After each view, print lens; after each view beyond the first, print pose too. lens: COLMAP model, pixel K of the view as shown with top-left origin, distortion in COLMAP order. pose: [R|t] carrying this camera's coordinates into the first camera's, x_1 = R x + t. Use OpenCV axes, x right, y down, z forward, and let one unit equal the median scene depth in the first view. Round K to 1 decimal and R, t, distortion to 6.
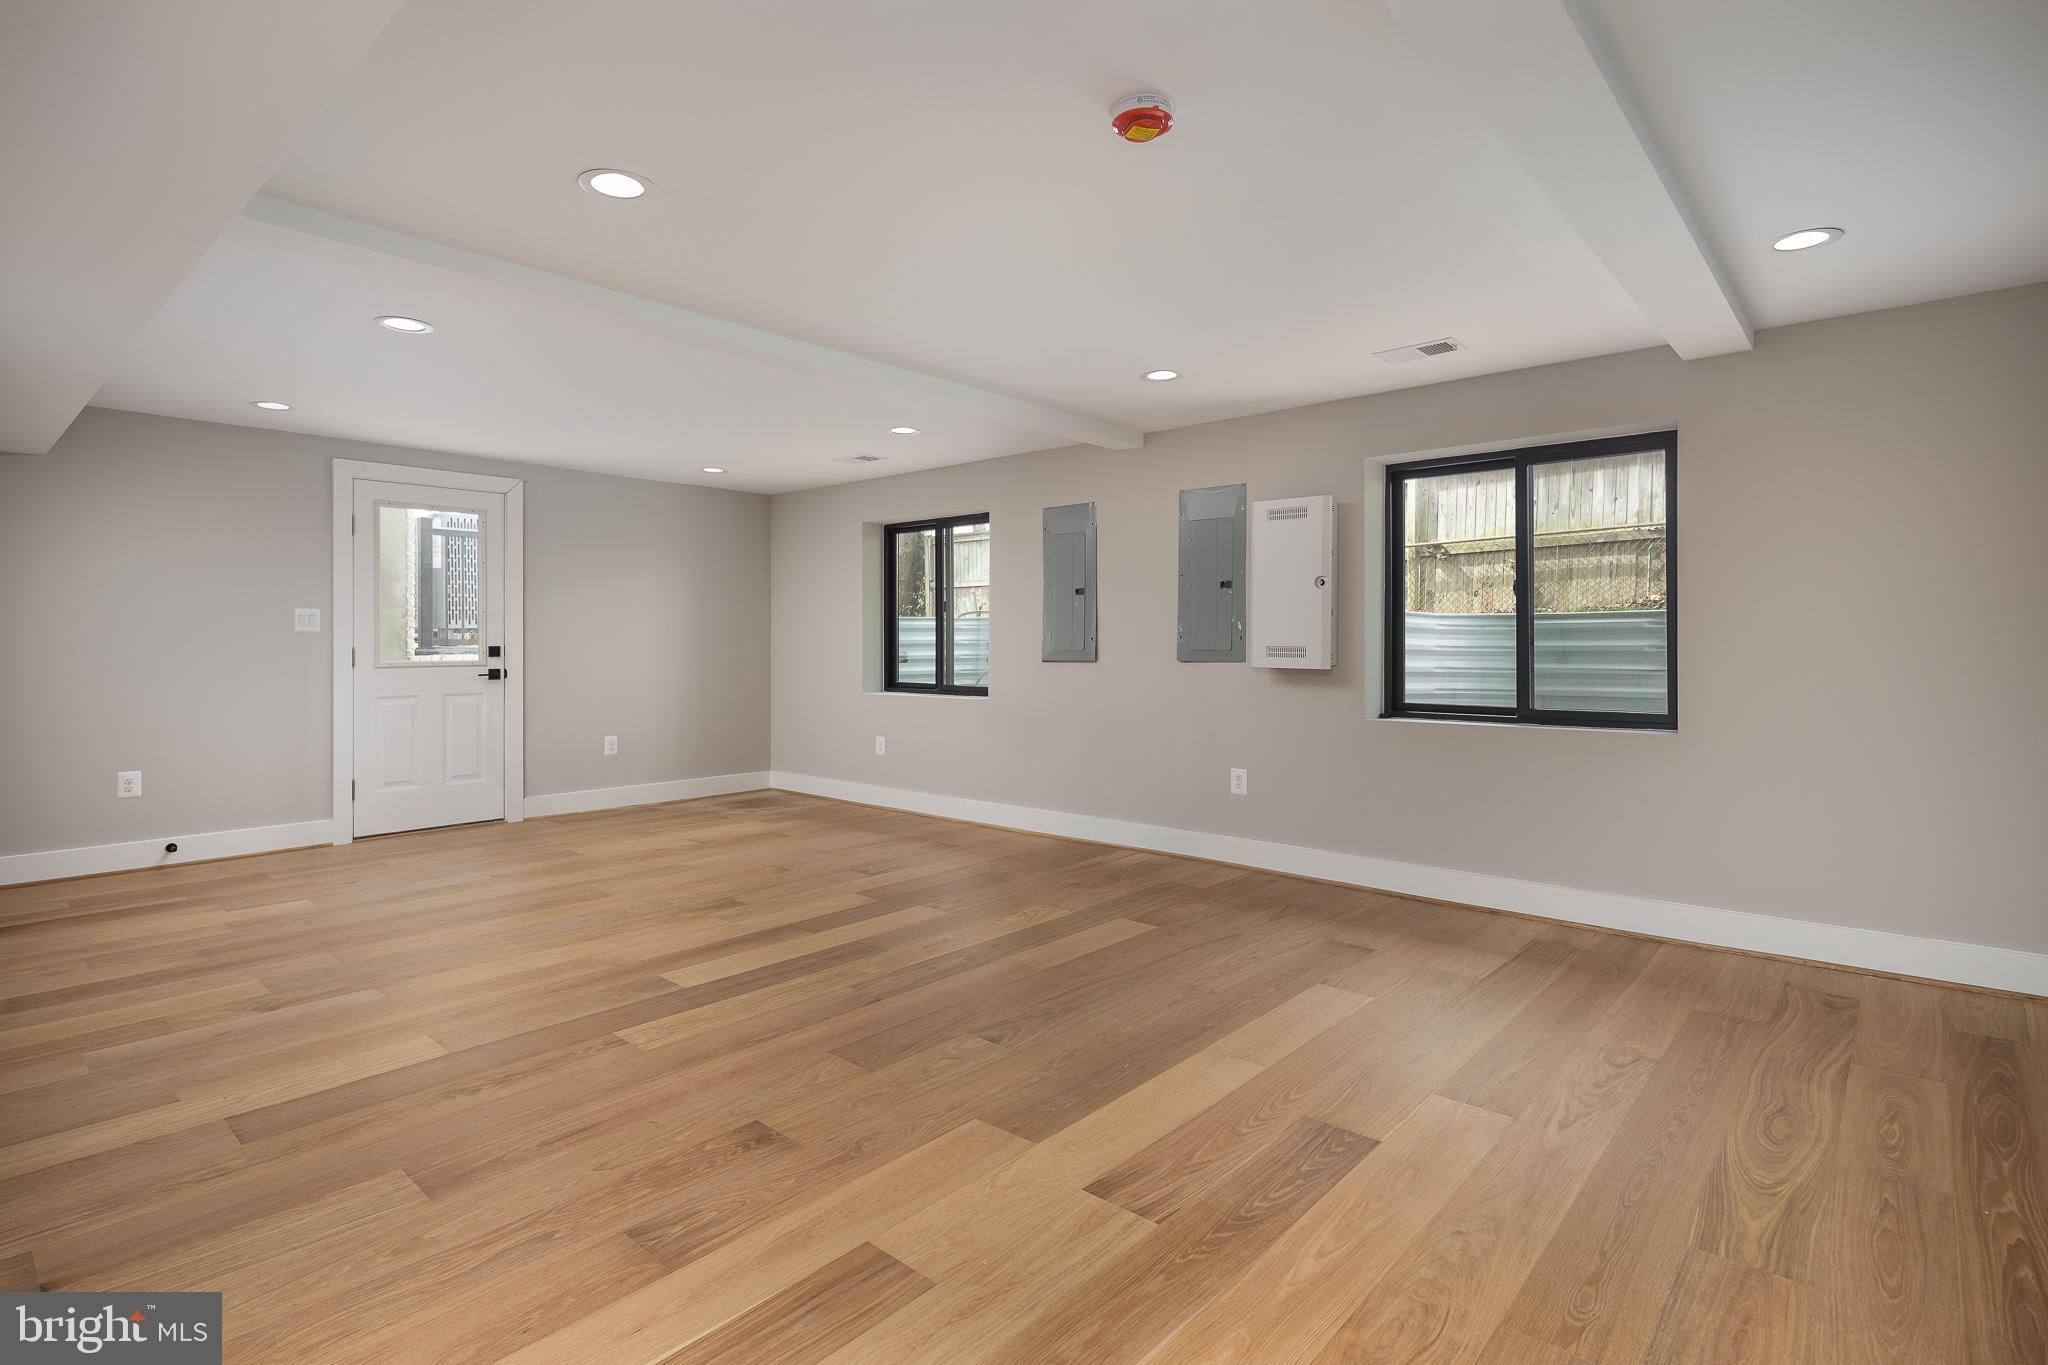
lens RADIAL K [[998.5, 0, 996.6], [0, 998.5, 641.8], [0, 0, 1]] dist [0.006775, -0.004842]
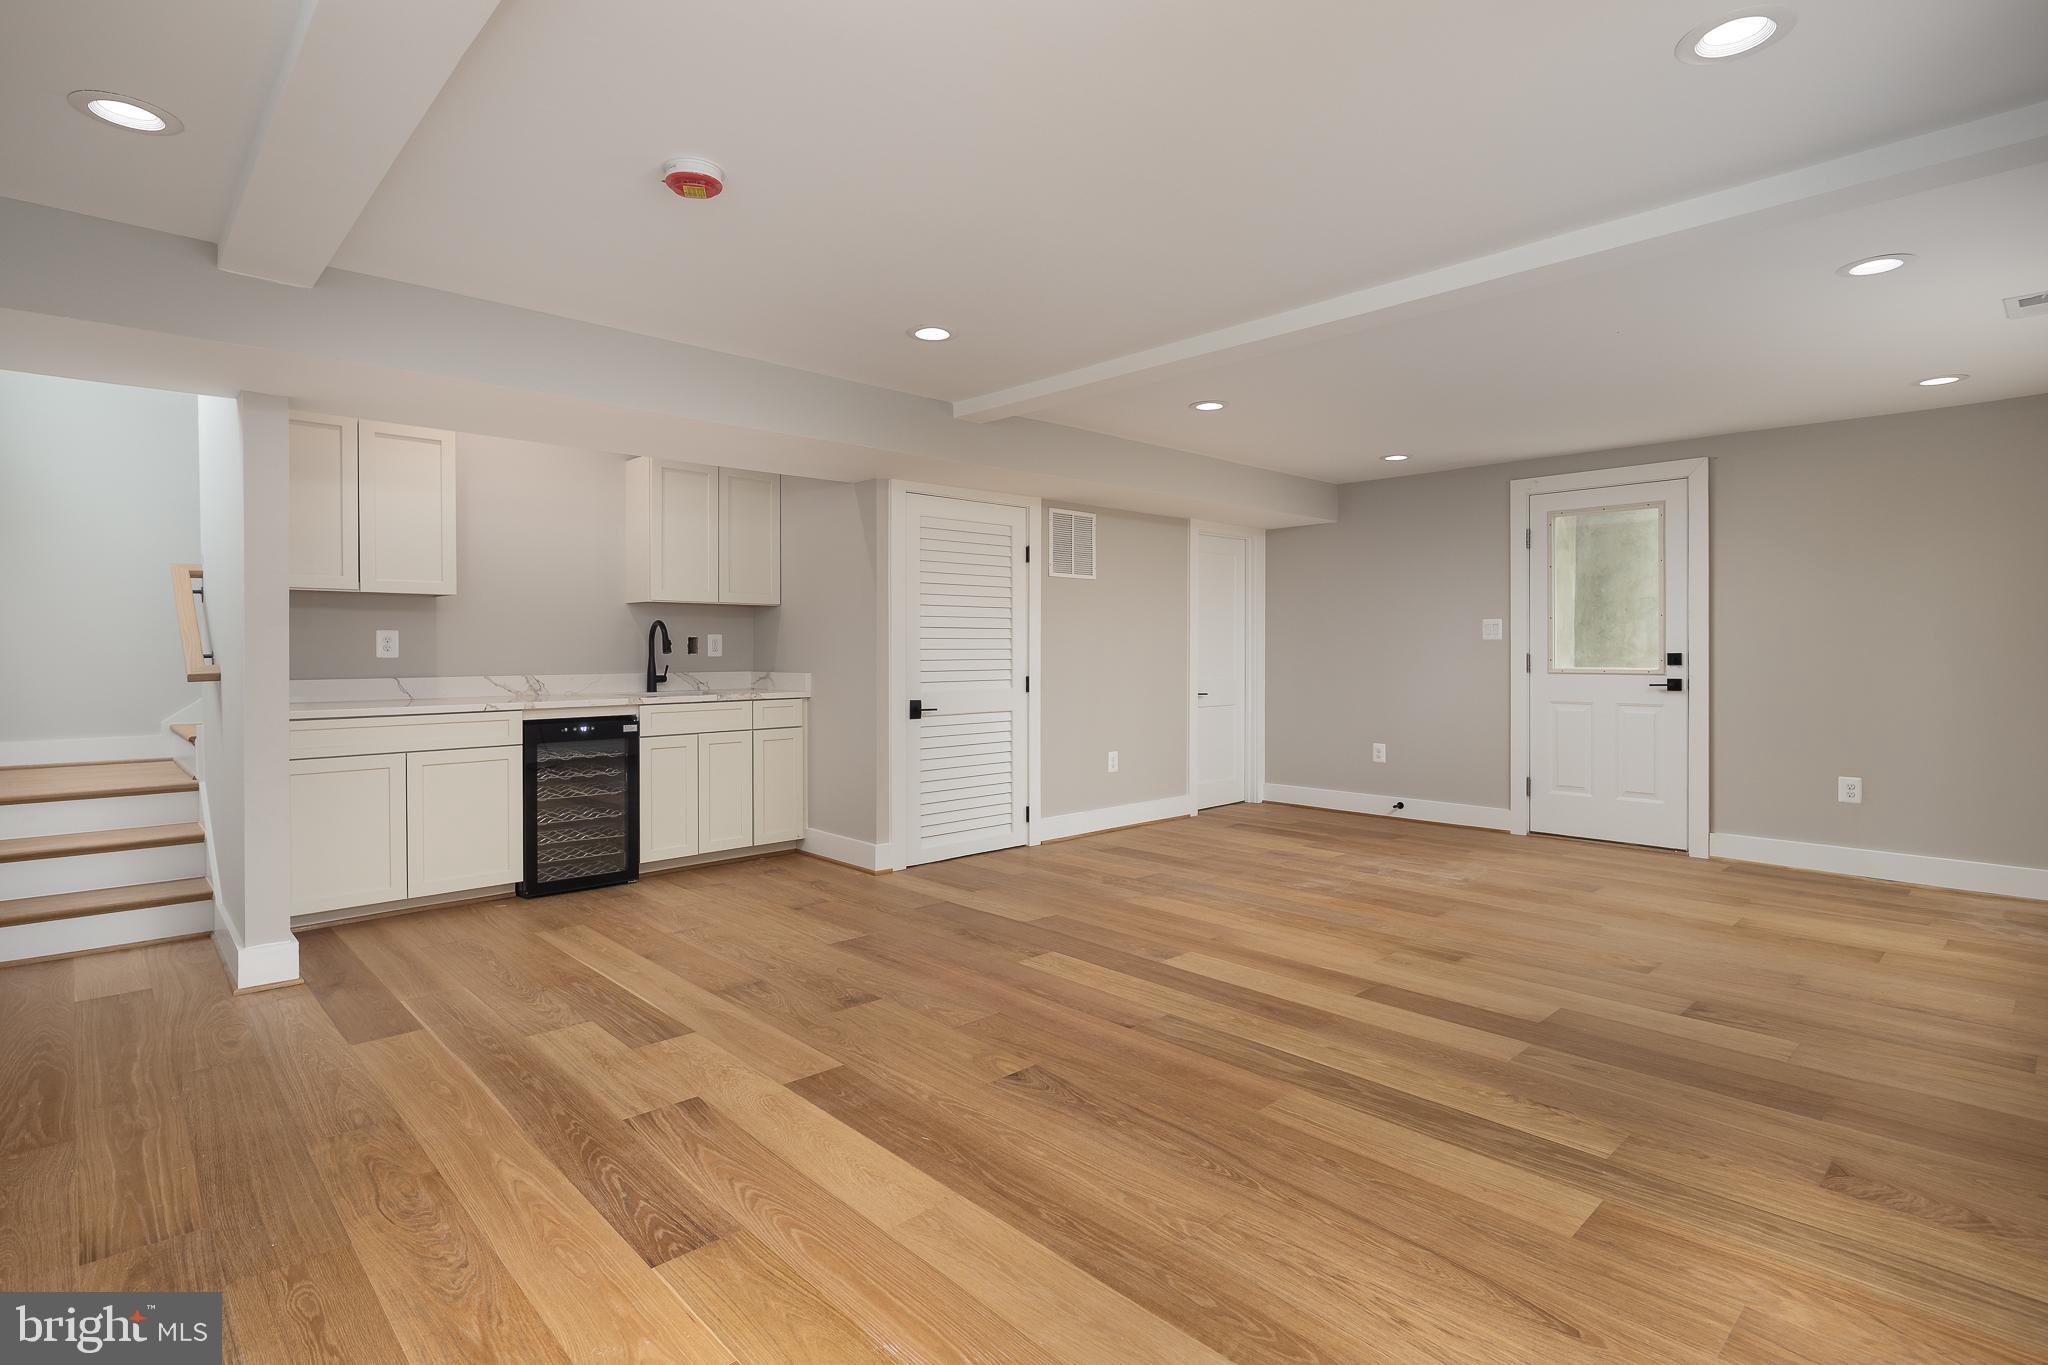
lens RADIAL K [[998.5, 0, 1022.8], [0, 998.5, 670.3], [0, 0, 1]] dist [0.006775, -0.004842]
pose [[-0.067602, 0.021432, -0.997482, 0.917343], [0.000483, 0.999770, 0.021449, 0.000432], [0.997712, 0.000968, -0.067597, 1.070790]]
